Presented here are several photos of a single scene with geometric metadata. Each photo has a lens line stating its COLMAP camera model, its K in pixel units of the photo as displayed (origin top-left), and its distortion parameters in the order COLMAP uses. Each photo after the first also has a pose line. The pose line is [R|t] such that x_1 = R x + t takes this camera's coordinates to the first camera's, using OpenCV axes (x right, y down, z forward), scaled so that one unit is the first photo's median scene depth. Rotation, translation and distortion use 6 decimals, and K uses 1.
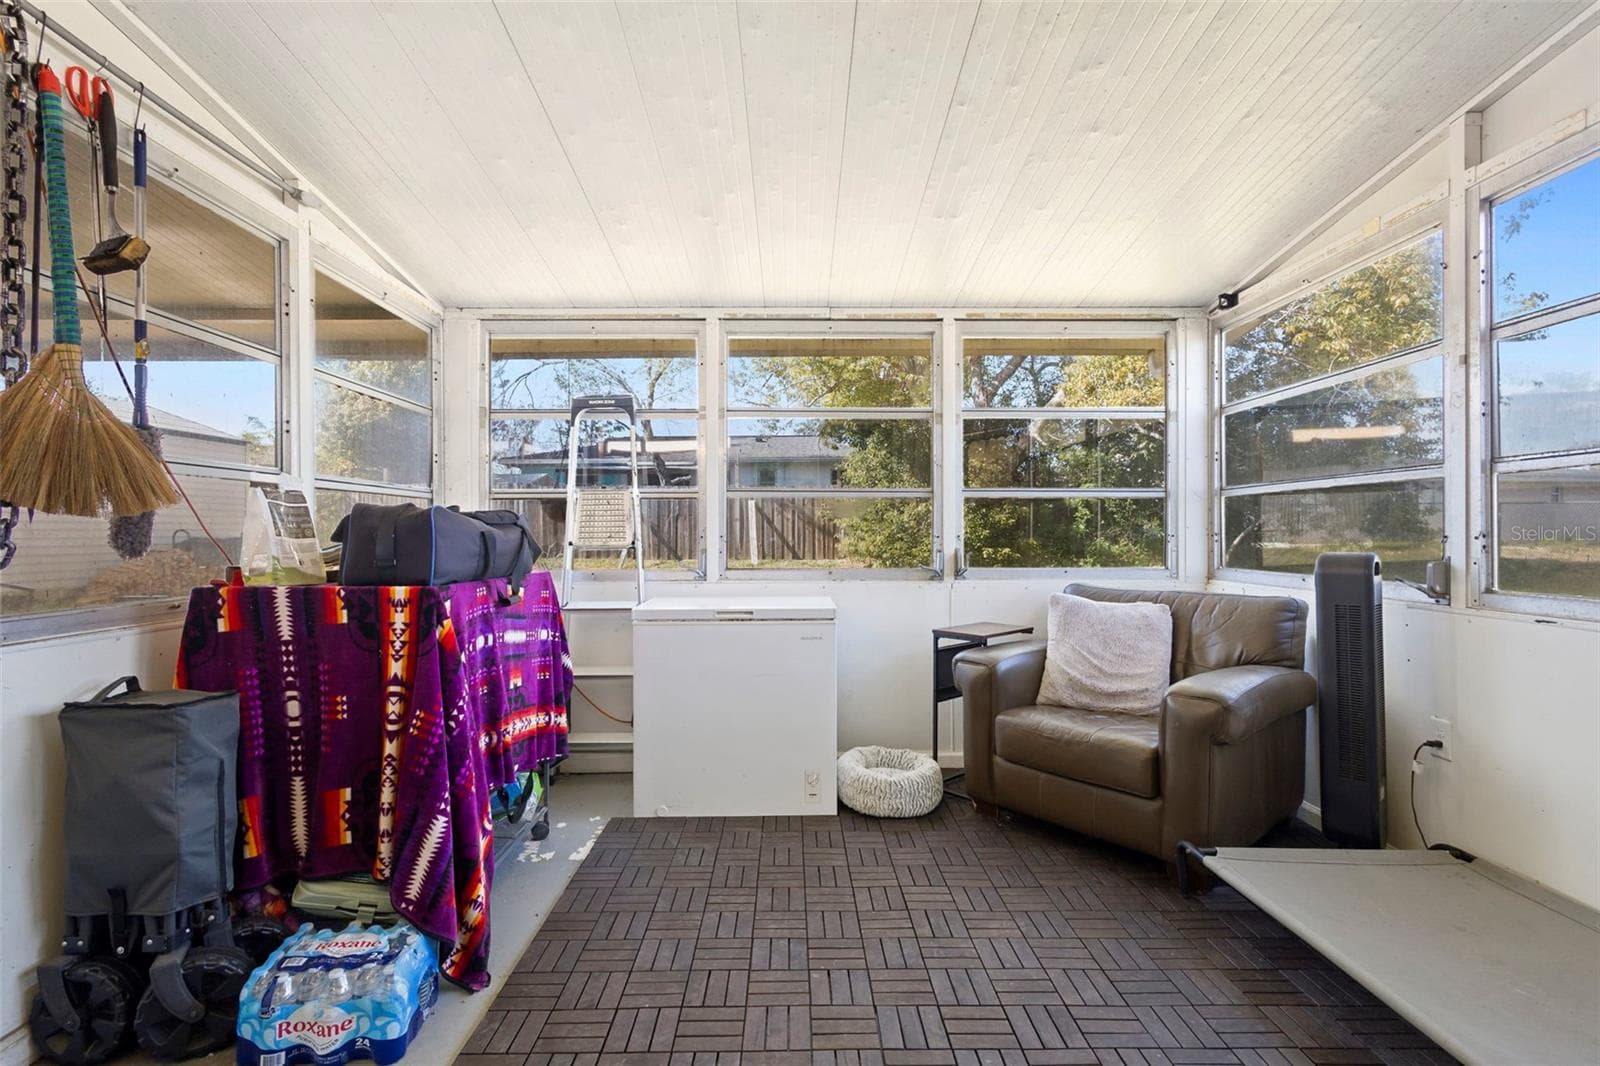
lens RADIAL K [[740.9, 0, 796.8], [0, 740.9, 531.9], [0, 0, 1]] dist [-0.001051, -0.001062]
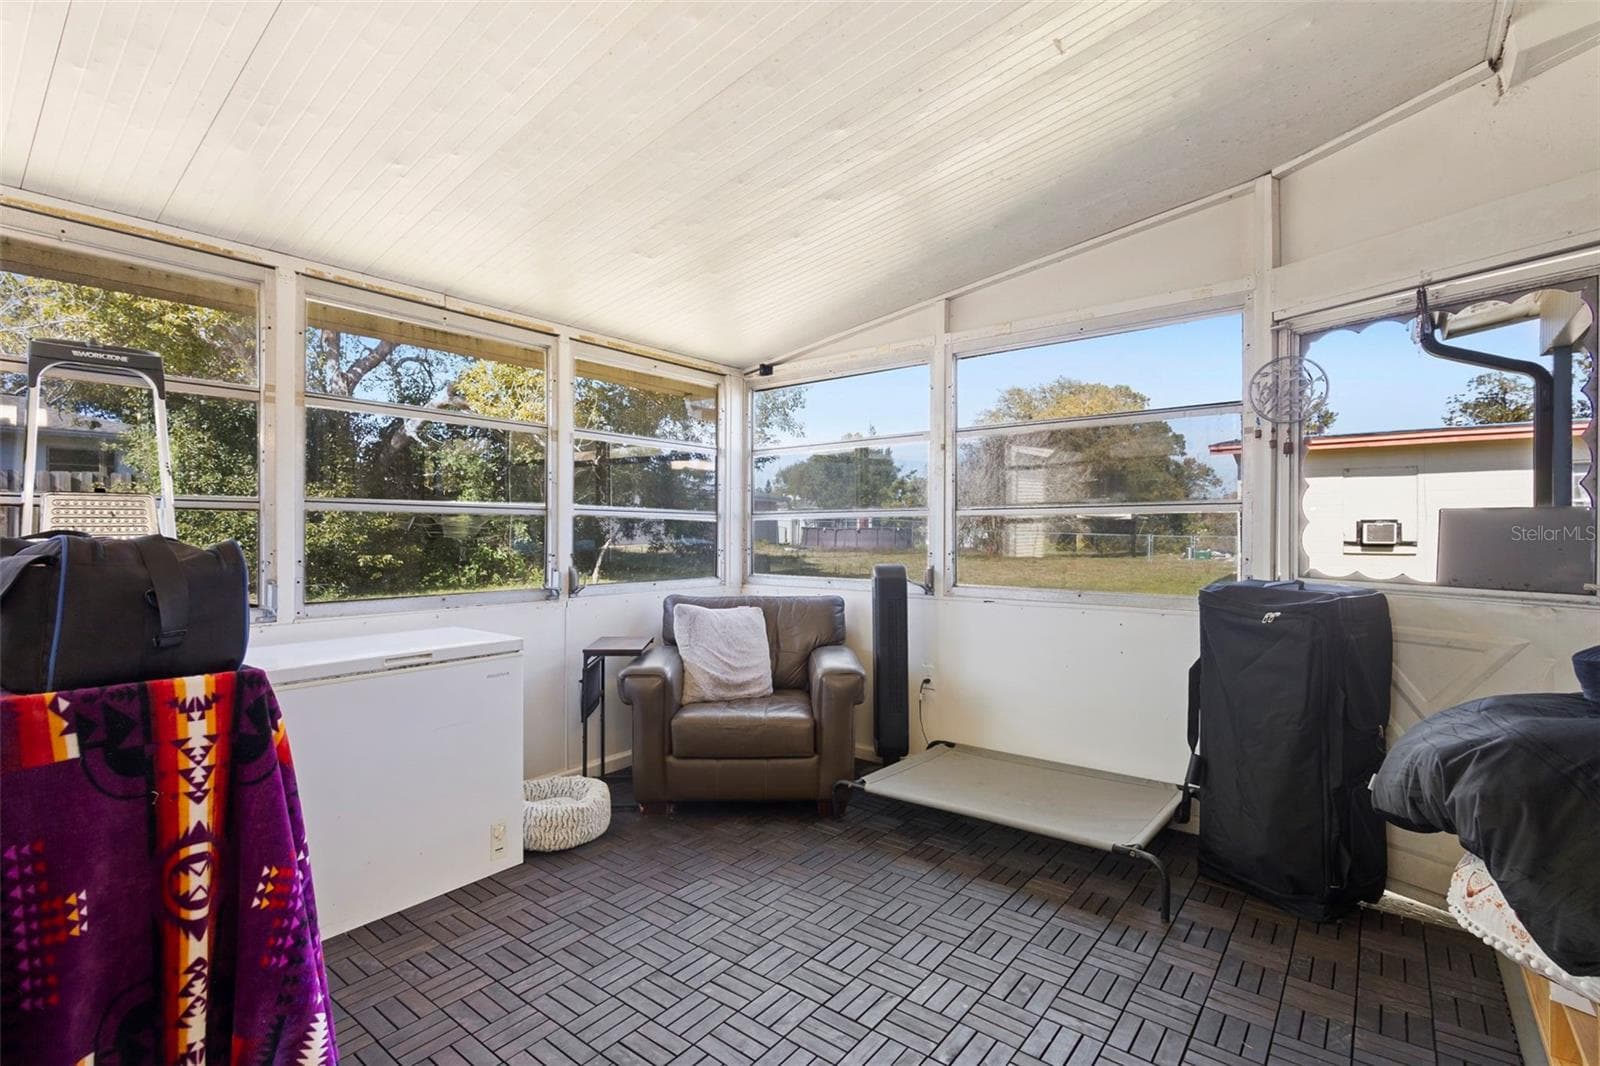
lens RADIAL K [[740.9, 0, 796.8], [0, 740.9, 531.9], [0, 0, 1]] dist [-0.001051, -0.001062]
pose [[0.627241, 0.003101, 0.778819, -0.545247], [-0.002312, 0.999995, -0.002119, -0.033834], [-0.778822, -0.000471, 0.627245, 0.191527]]
